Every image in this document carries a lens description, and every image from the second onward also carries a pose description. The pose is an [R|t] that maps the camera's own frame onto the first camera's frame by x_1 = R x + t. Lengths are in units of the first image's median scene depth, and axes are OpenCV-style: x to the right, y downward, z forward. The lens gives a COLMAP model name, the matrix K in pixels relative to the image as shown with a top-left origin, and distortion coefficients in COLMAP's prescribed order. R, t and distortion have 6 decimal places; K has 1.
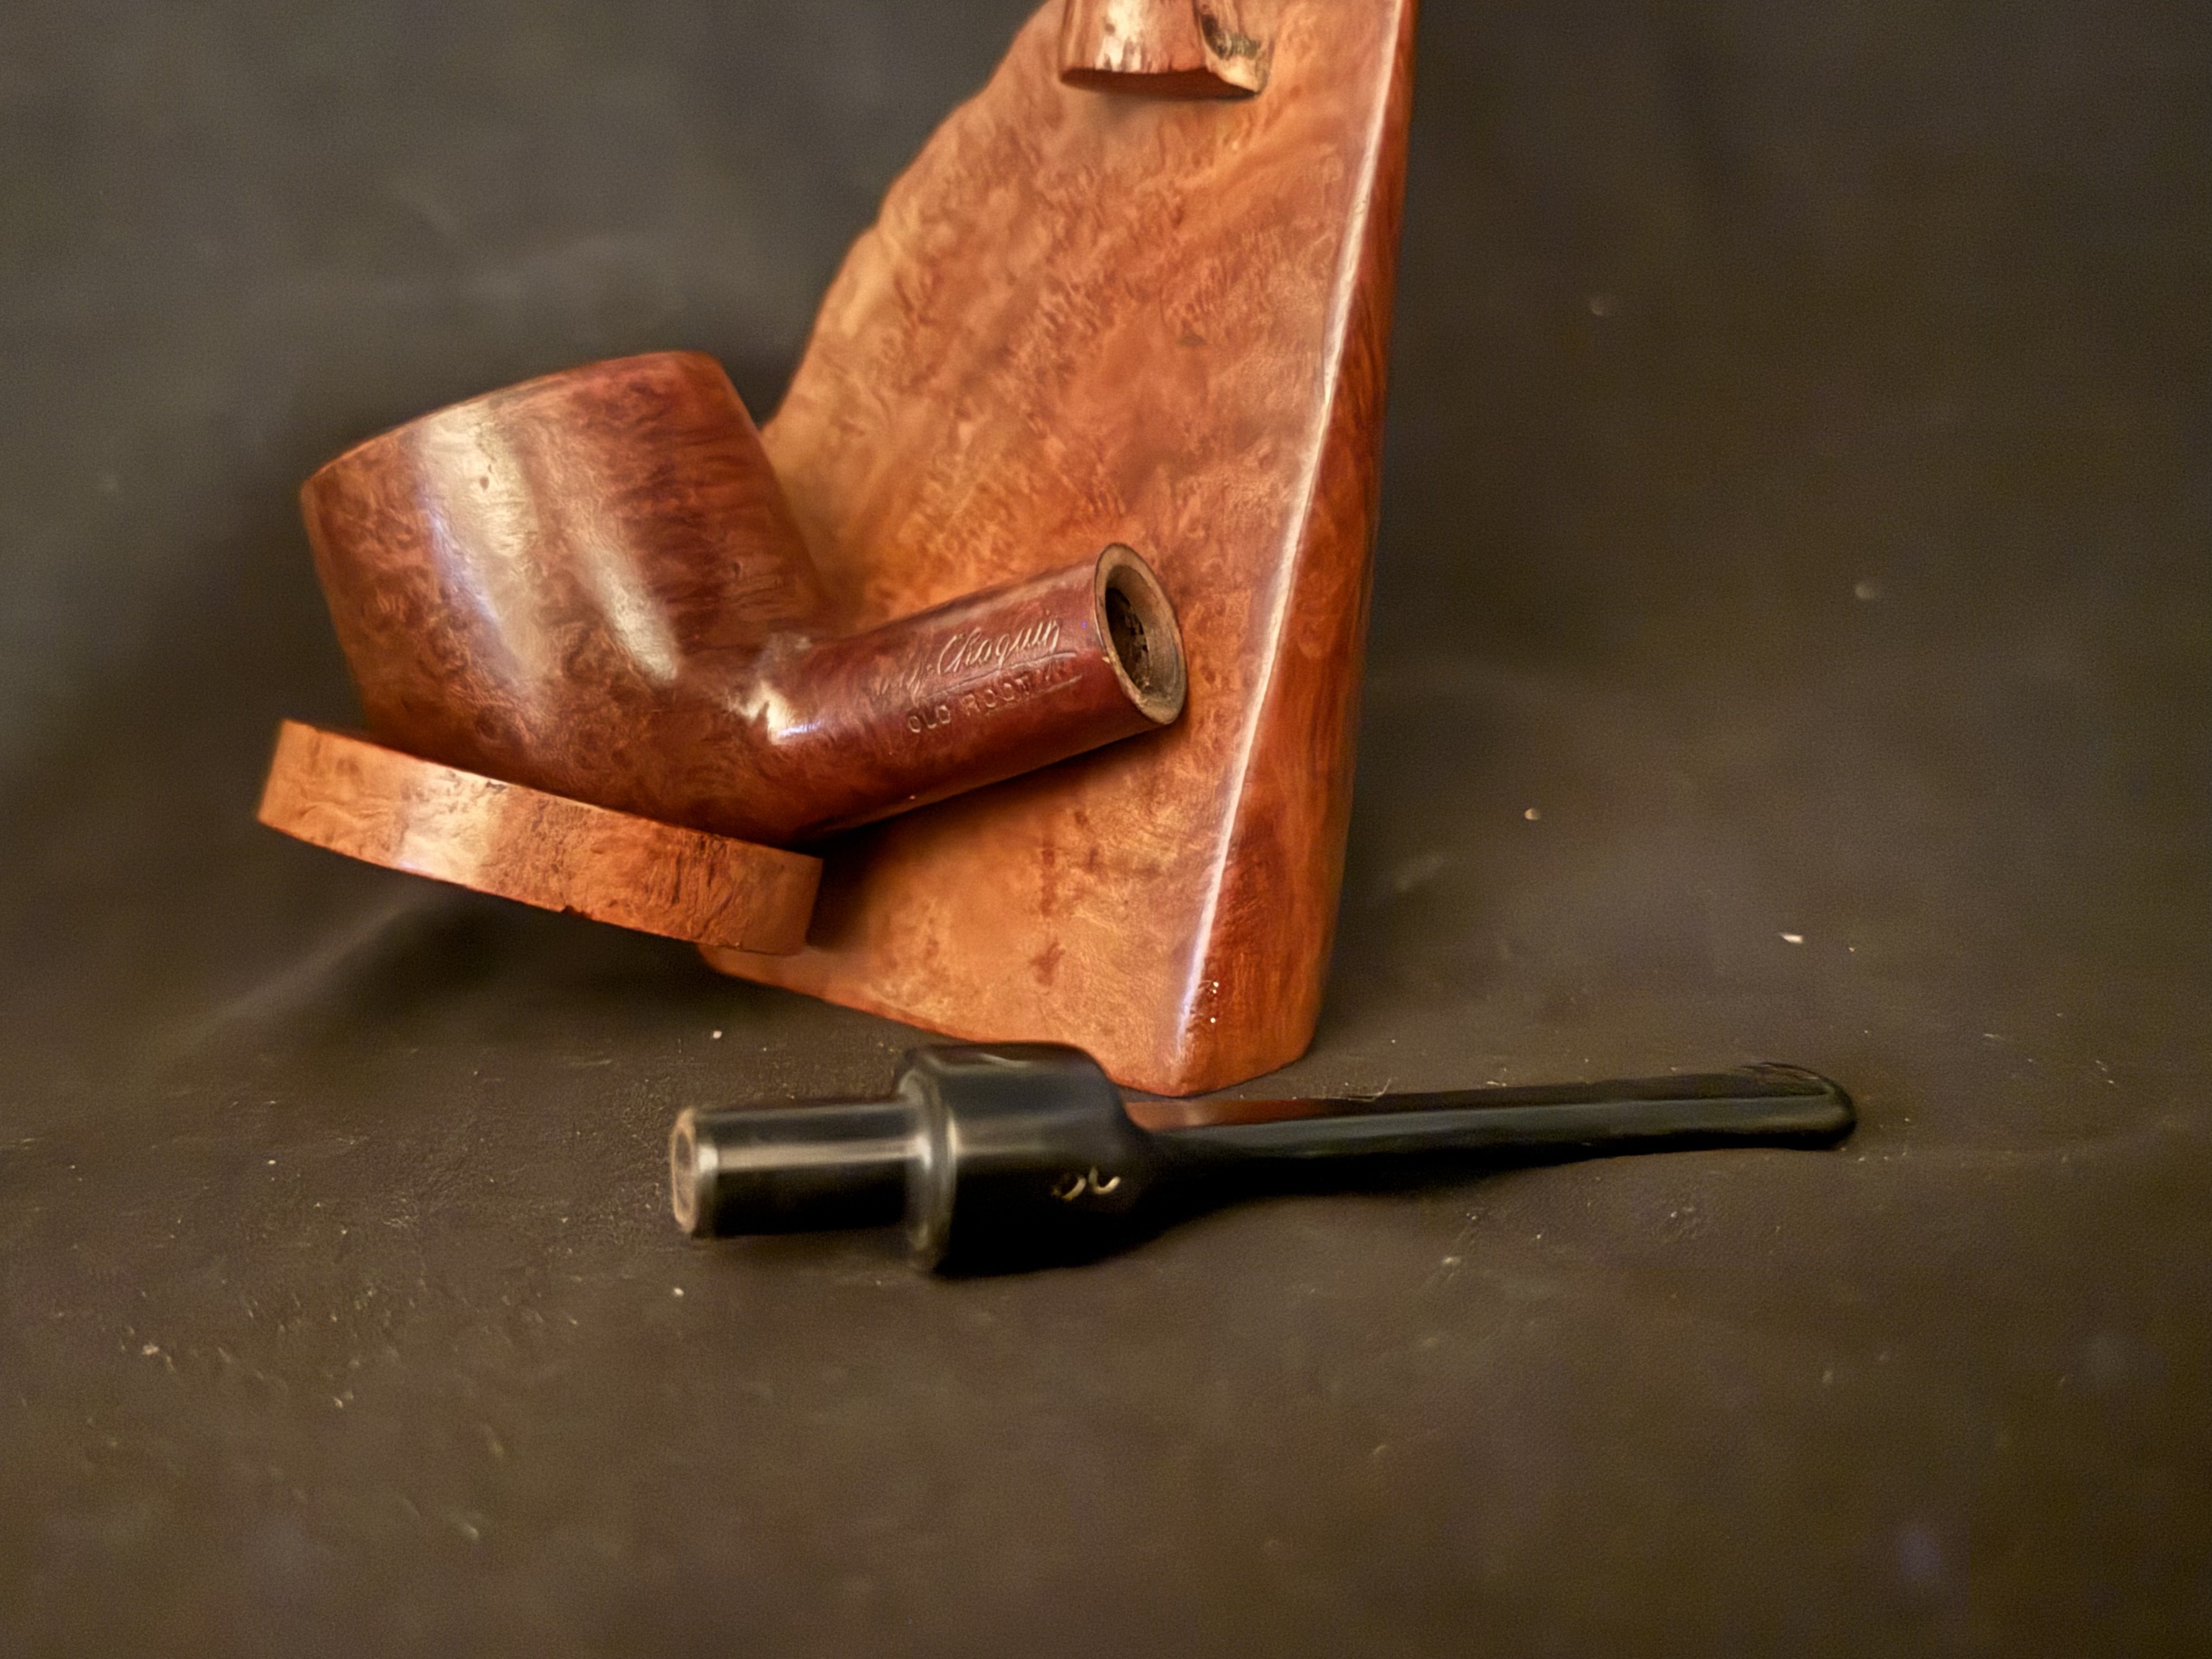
lens RADIAL K [[2406.3, 0, 1116.6], [0, 2406.3, 847.1], [0, 0, 1]] dist [0.079292, 0.000000]
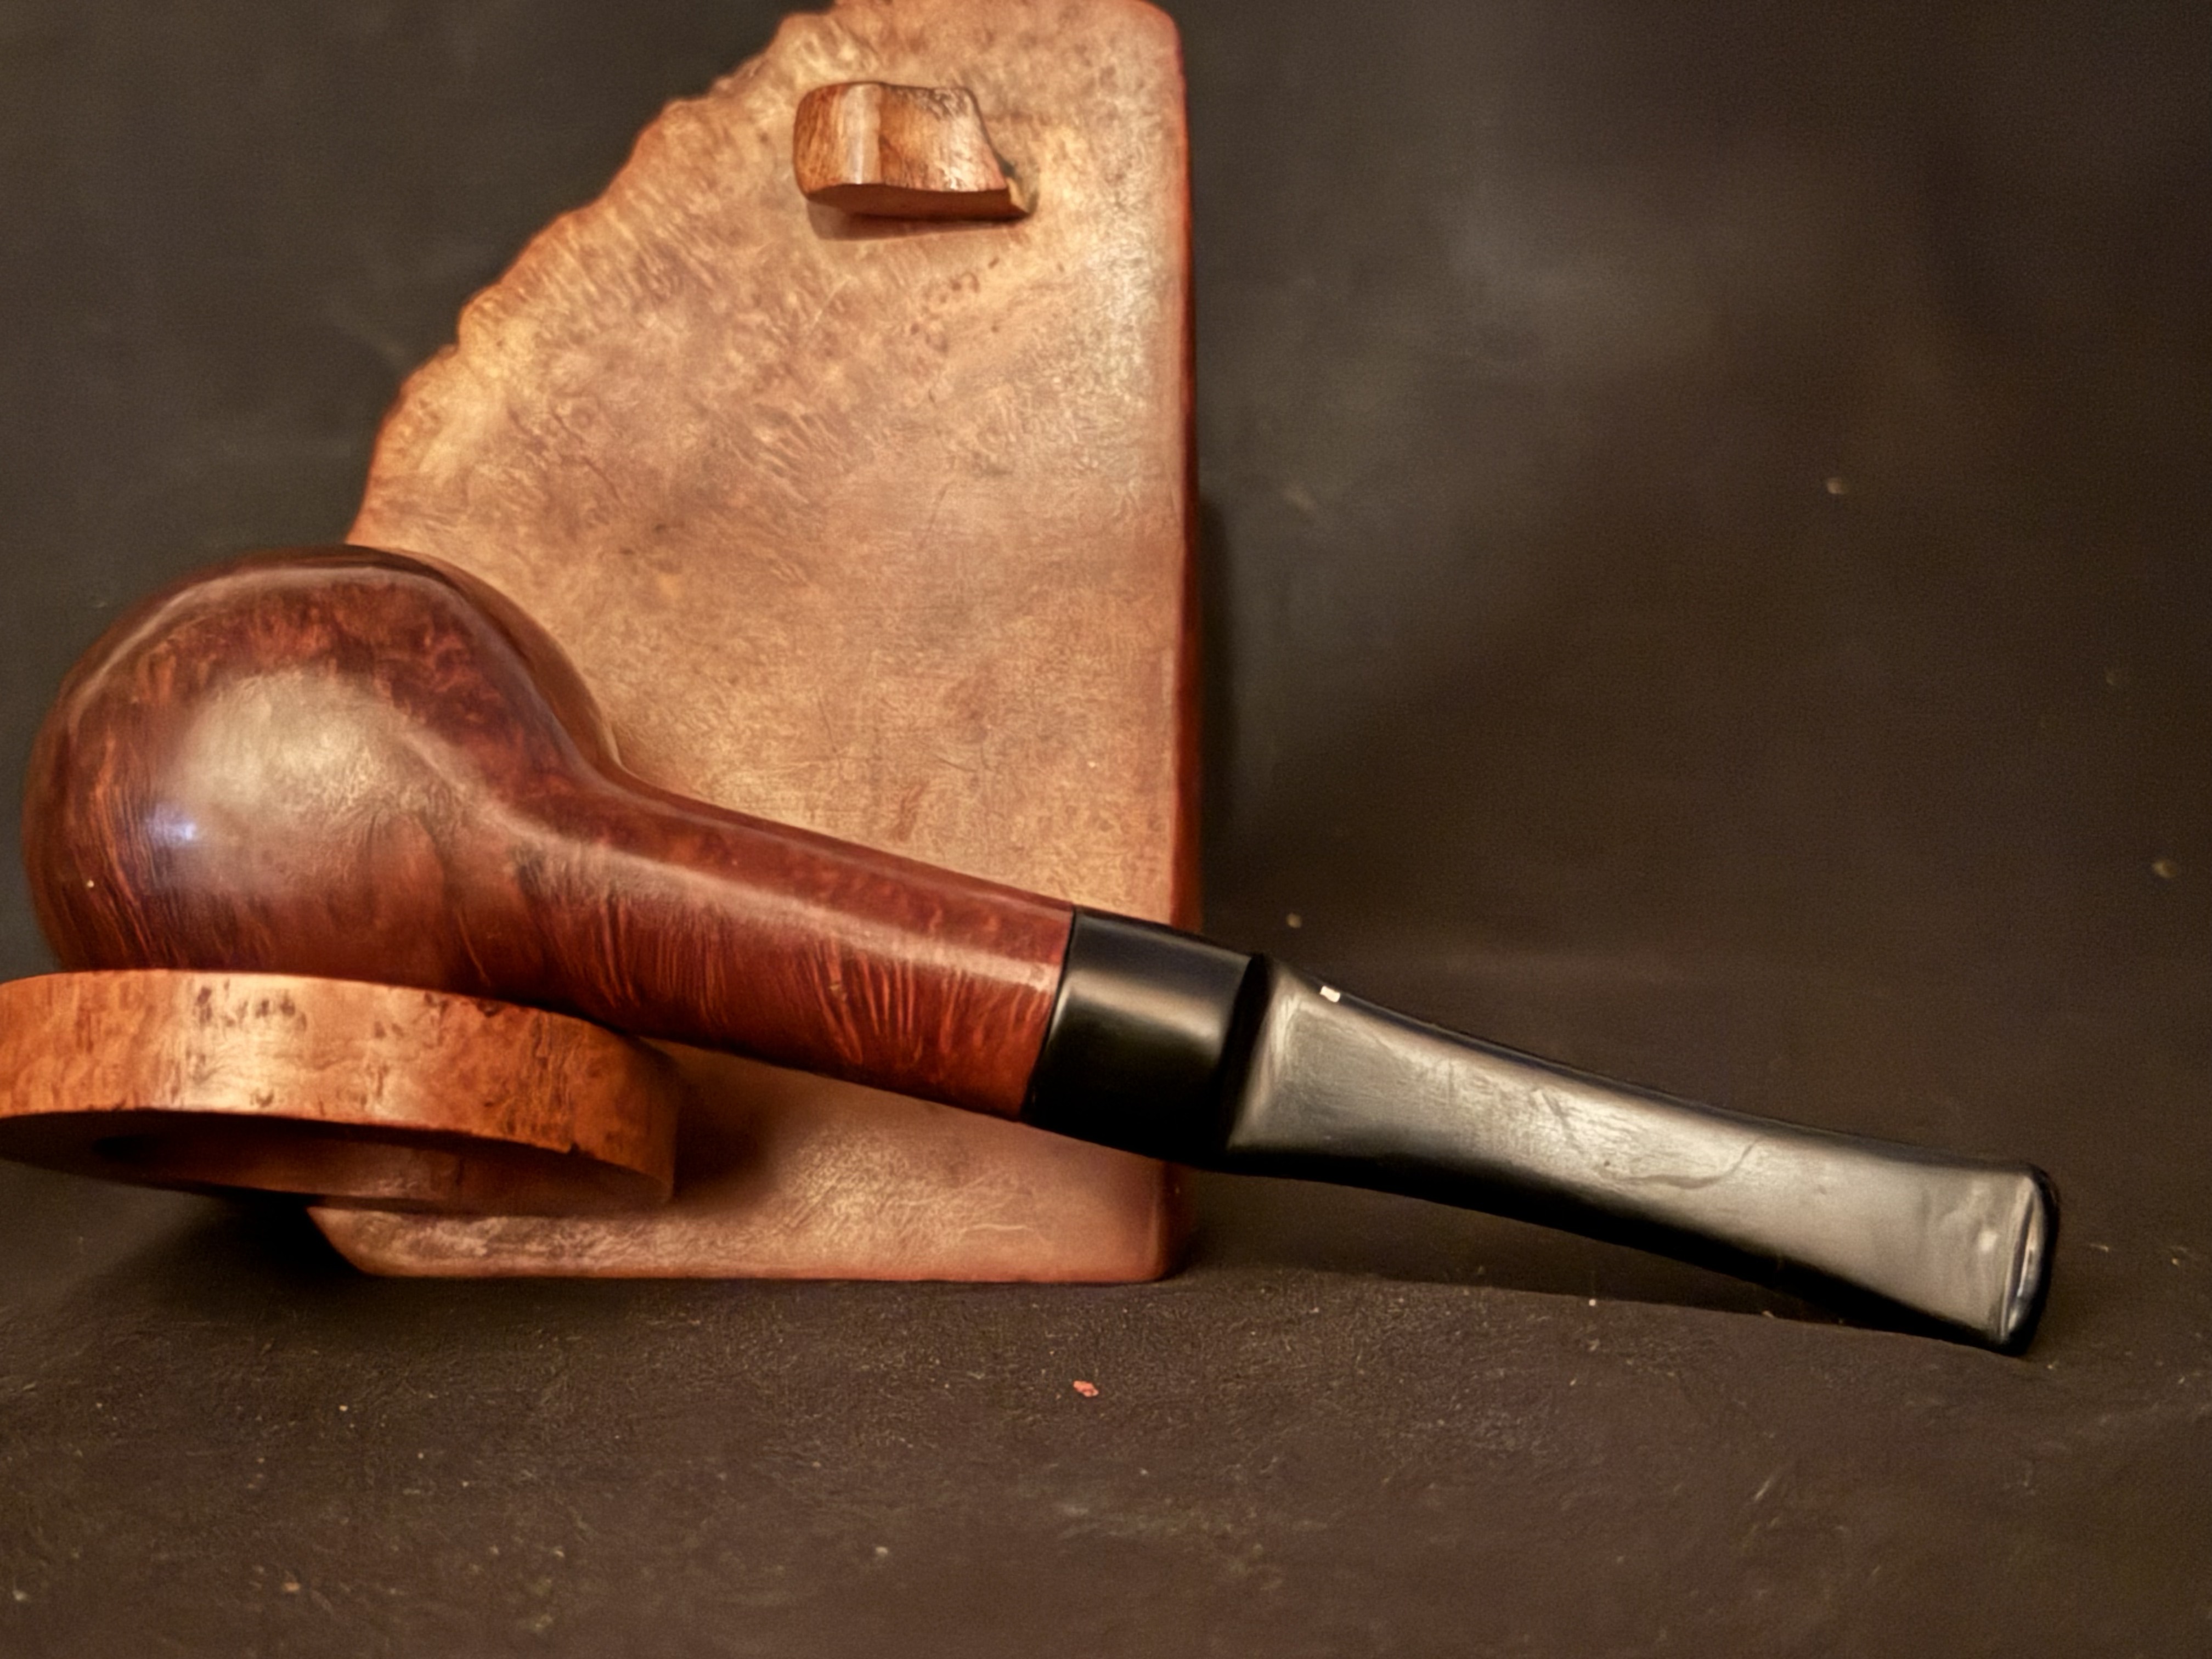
lens RADIAL K [[3471.8, 0, 1090.9], [0, 3471.8, 838.5], [0, 0, 1]] dist [0.118535, 0.000000]
pose [[0.810203, -0.069825, 0.581975, -0.729189], [0.142078, 0.986665, -0.079416, 0.038730], [-0.568669, 0.147029, 0.809320, -0.075259]]
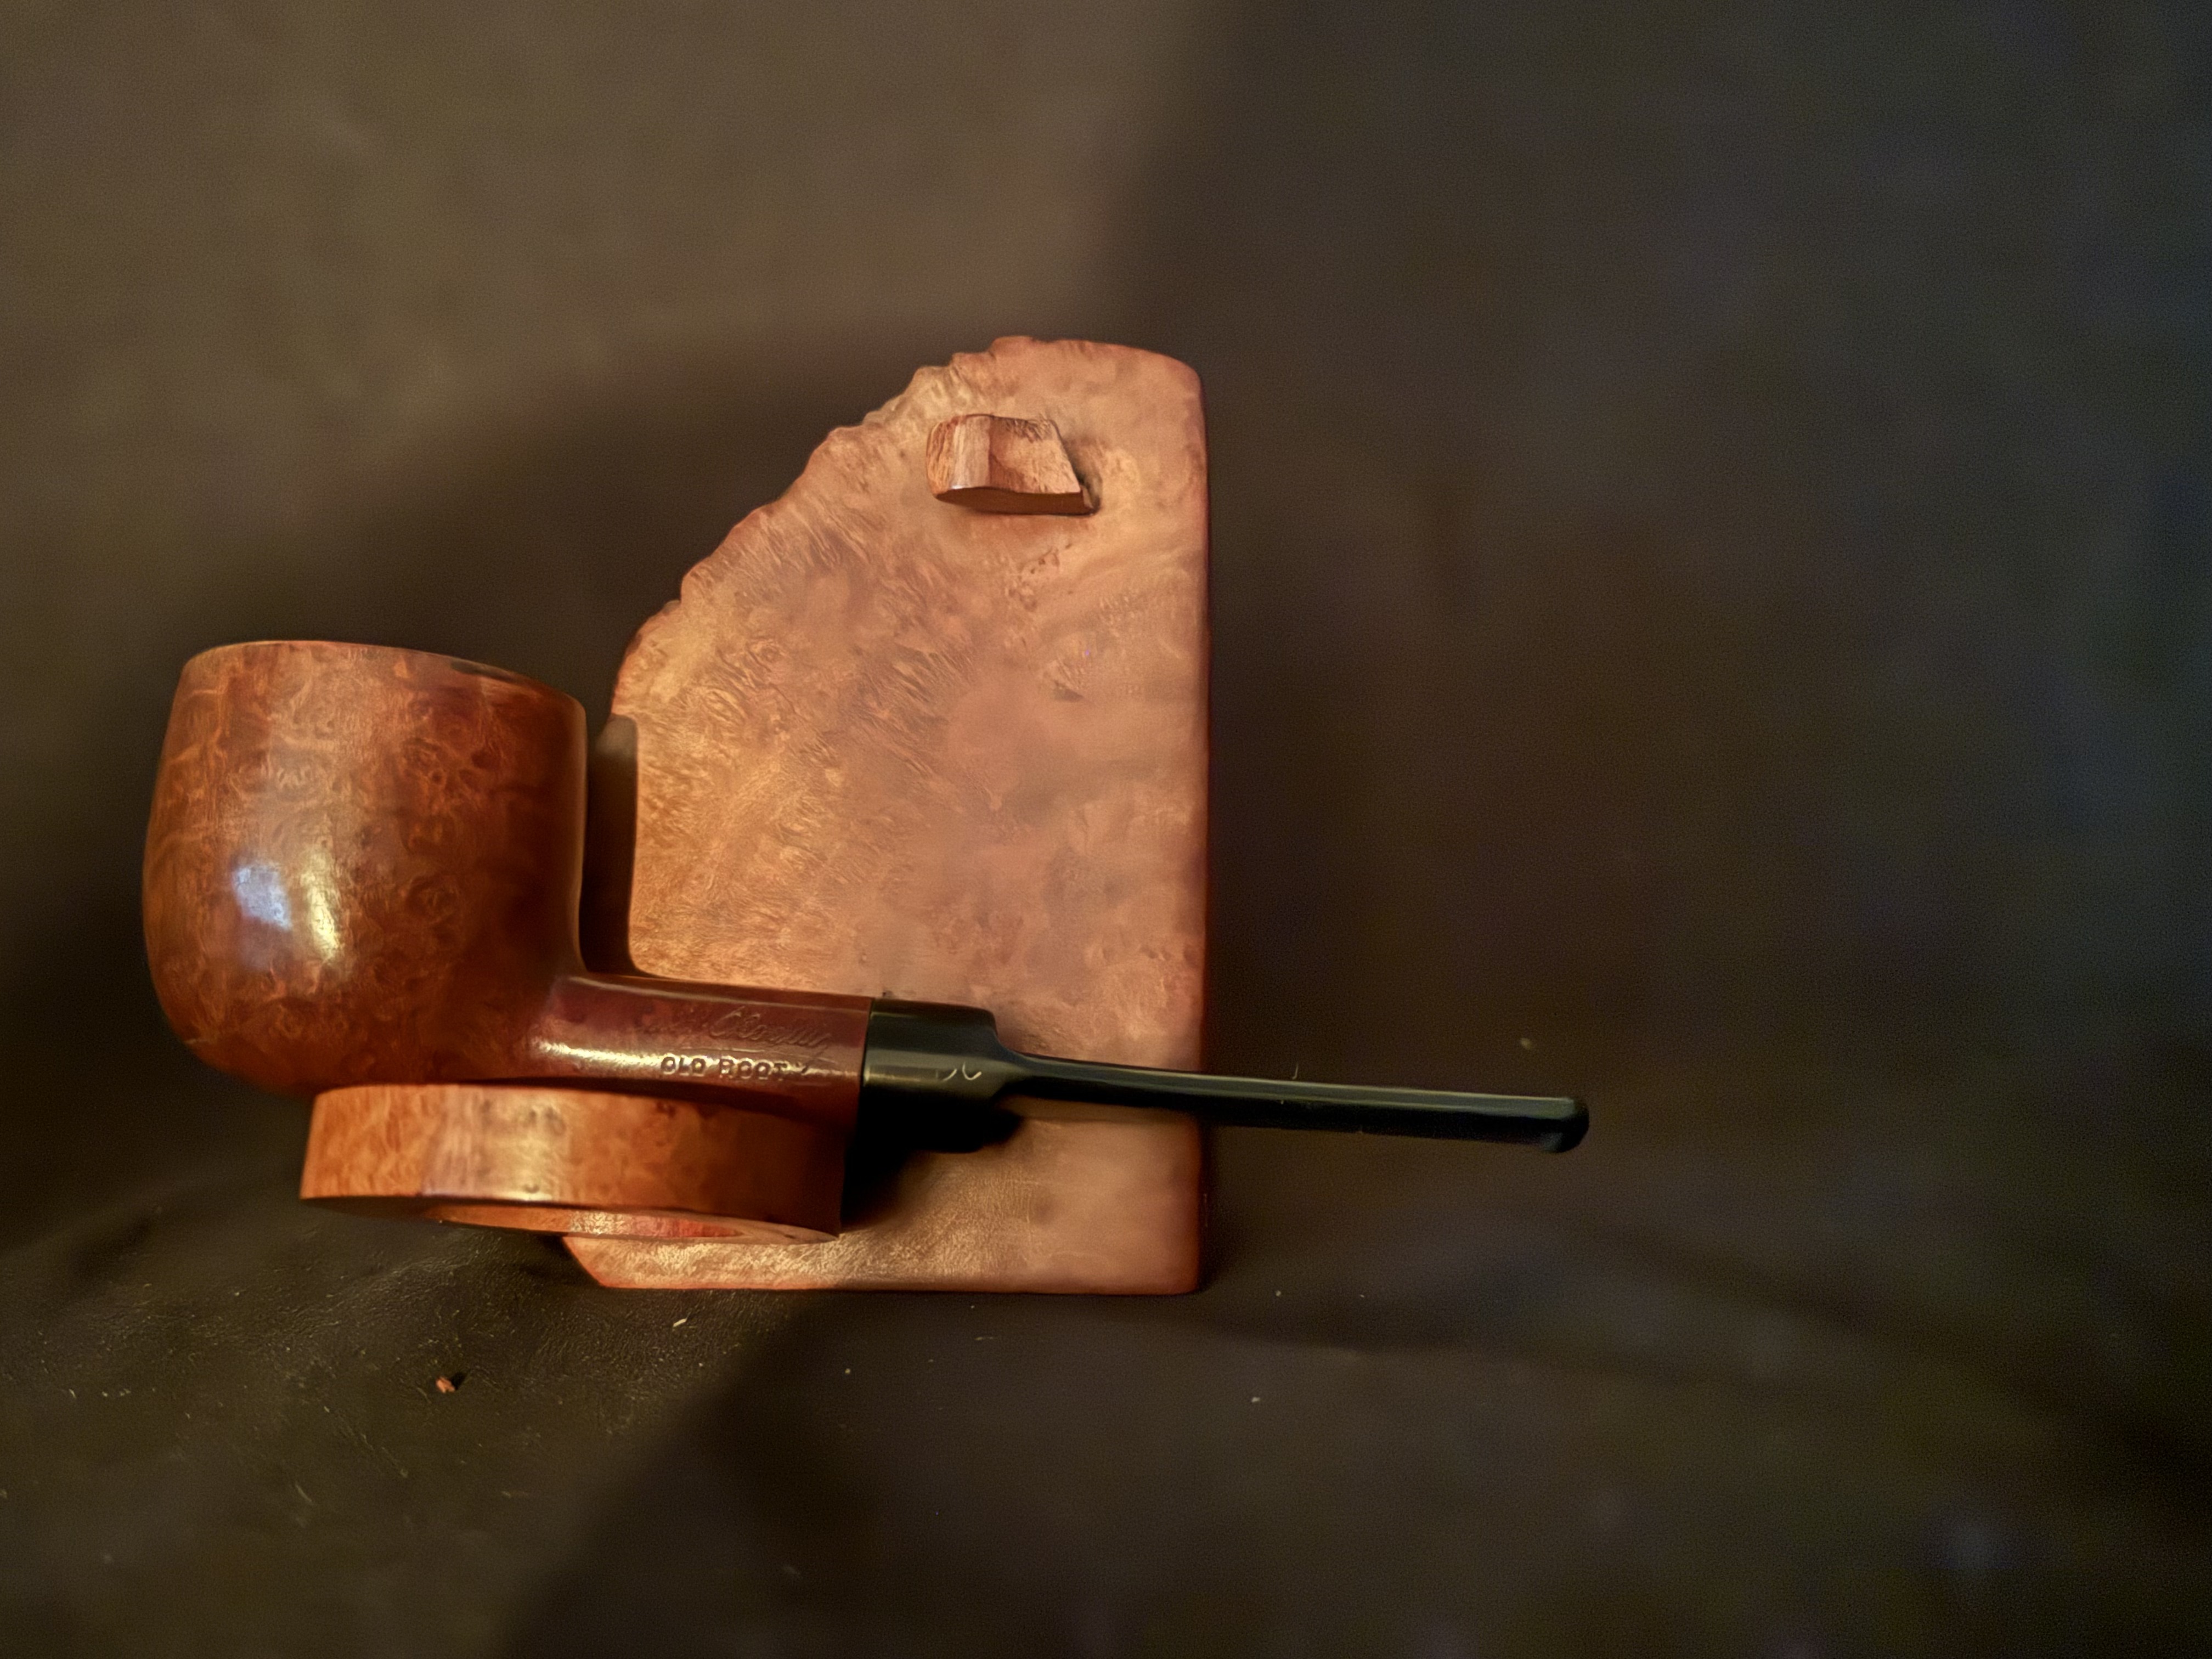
lens RADIAL K [[2107.1, 0, 1106.1], [0, 2107.1, 824.5], [0, 0, 1]] dist [0.080125, 0.000000]
pose [[0.790905, -0.050744, 0.609832, -0.642158], [0.140691, 0.984939, -0.100509, -0.029440], [-0.595547, 0.165291, 0.786132, 0.127632]]
